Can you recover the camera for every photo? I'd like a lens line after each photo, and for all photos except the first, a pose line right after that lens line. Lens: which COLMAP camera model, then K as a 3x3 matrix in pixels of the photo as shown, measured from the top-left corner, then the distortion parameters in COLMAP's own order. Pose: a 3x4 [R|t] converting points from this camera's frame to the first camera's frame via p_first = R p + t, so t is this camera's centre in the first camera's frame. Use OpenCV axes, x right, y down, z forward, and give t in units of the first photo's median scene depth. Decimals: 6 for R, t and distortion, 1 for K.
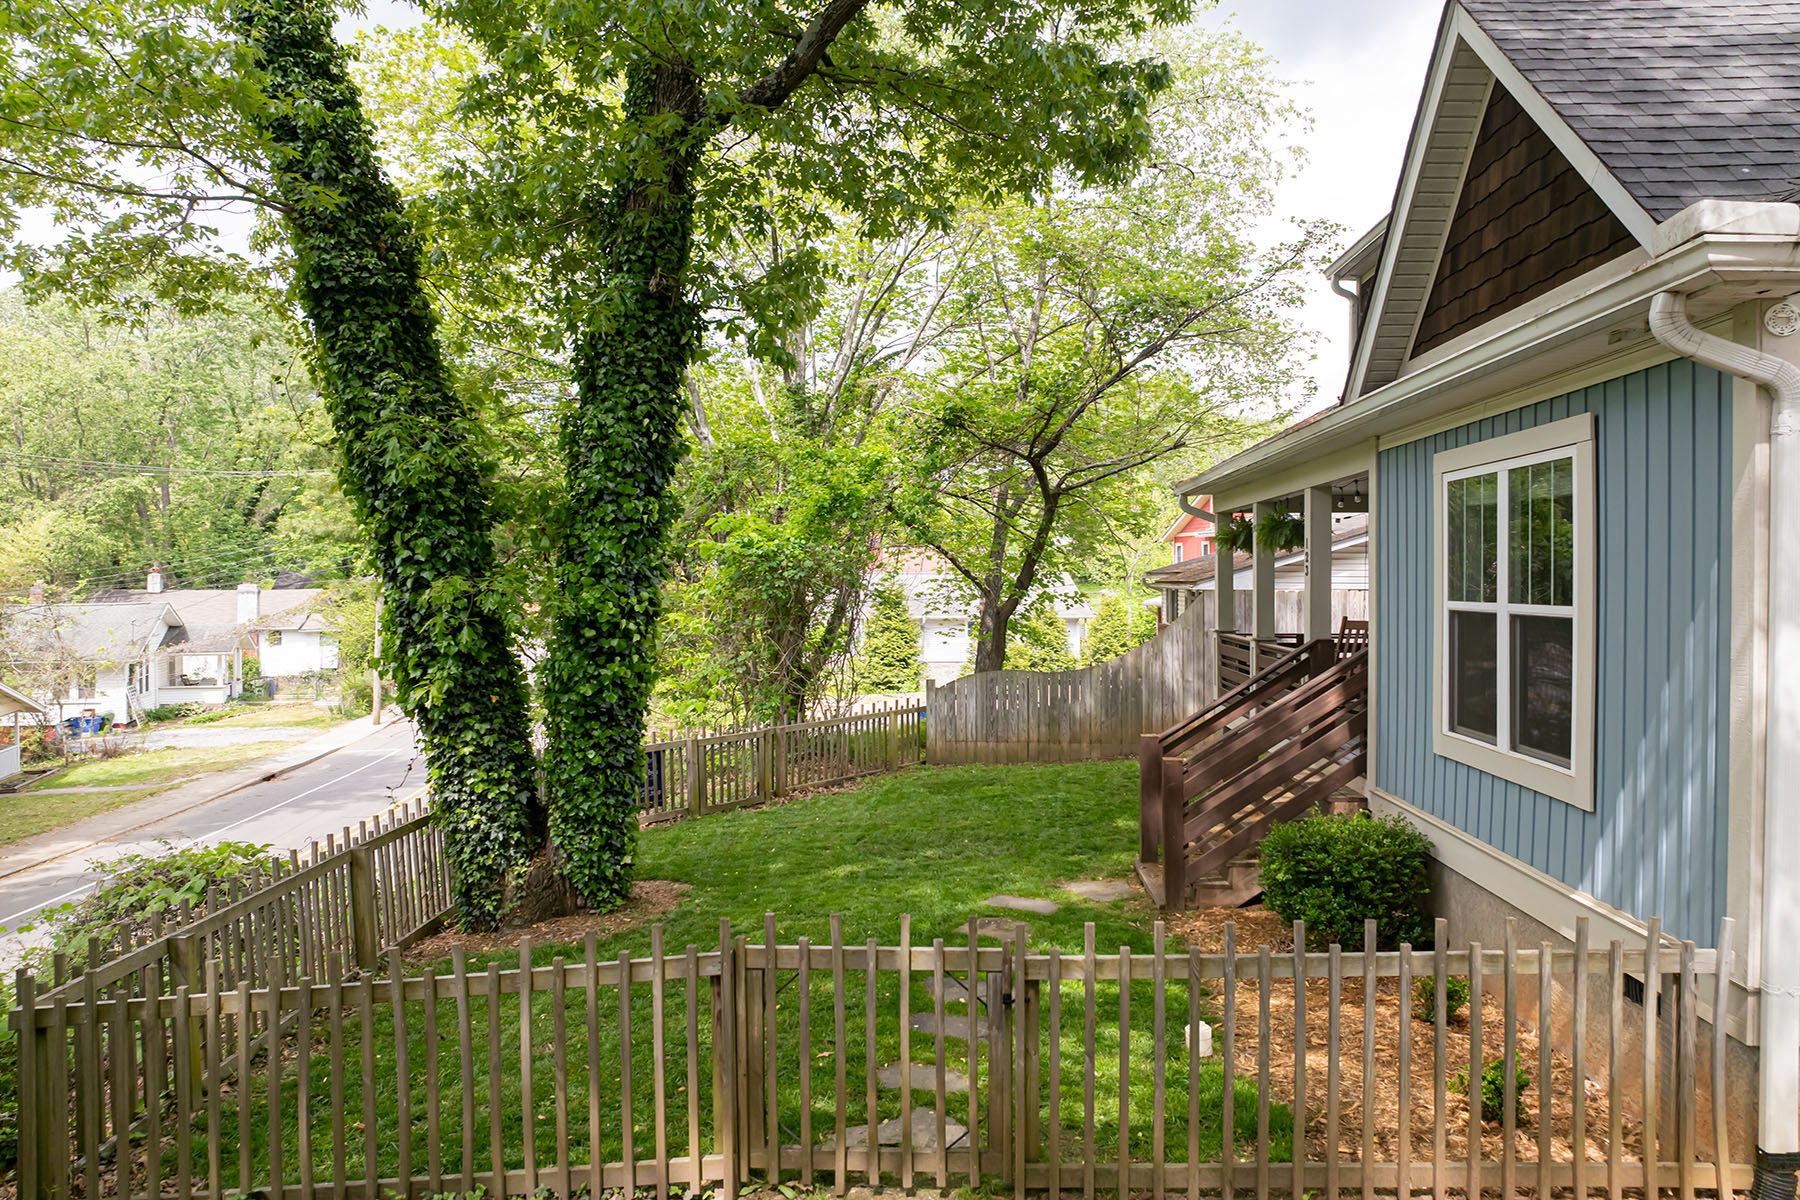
lens RADIAL K [[1236.3, 0, 900.0], [0, 1236.3, 600.0], [0, 0, 1]] dist [-0.000522, -0.000089]
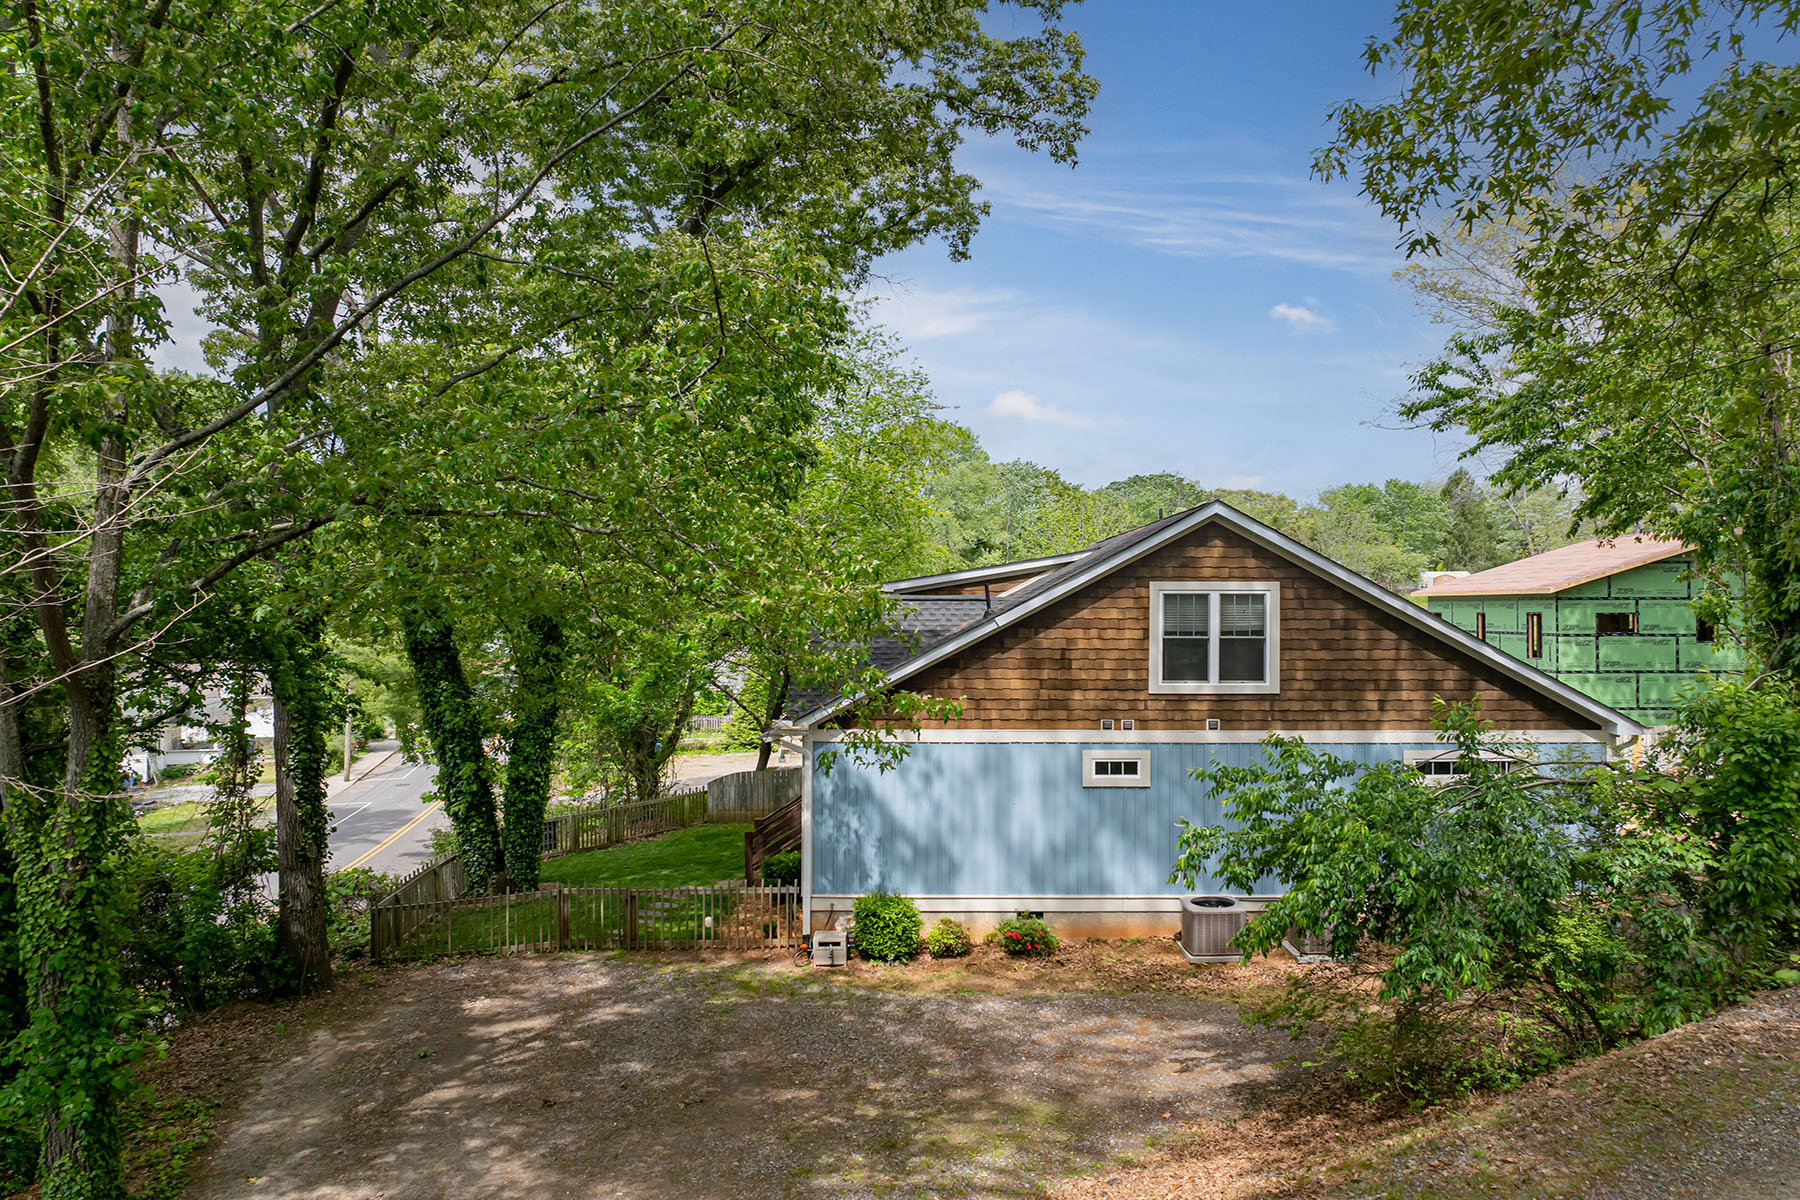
lens RADIAL K [[1236.3, 0, 900.0], [0, 1236.3, 600.0], [0, 0, 1]] dist [-0.000522, -0.000089]
pose [[0.998200, 0.004589, 0.059803, 0.360809], [-0.003196, 0.999722, -0.023366, -0.285316], [-0.059893, 0.023133, 0.997937, -1.551805]]
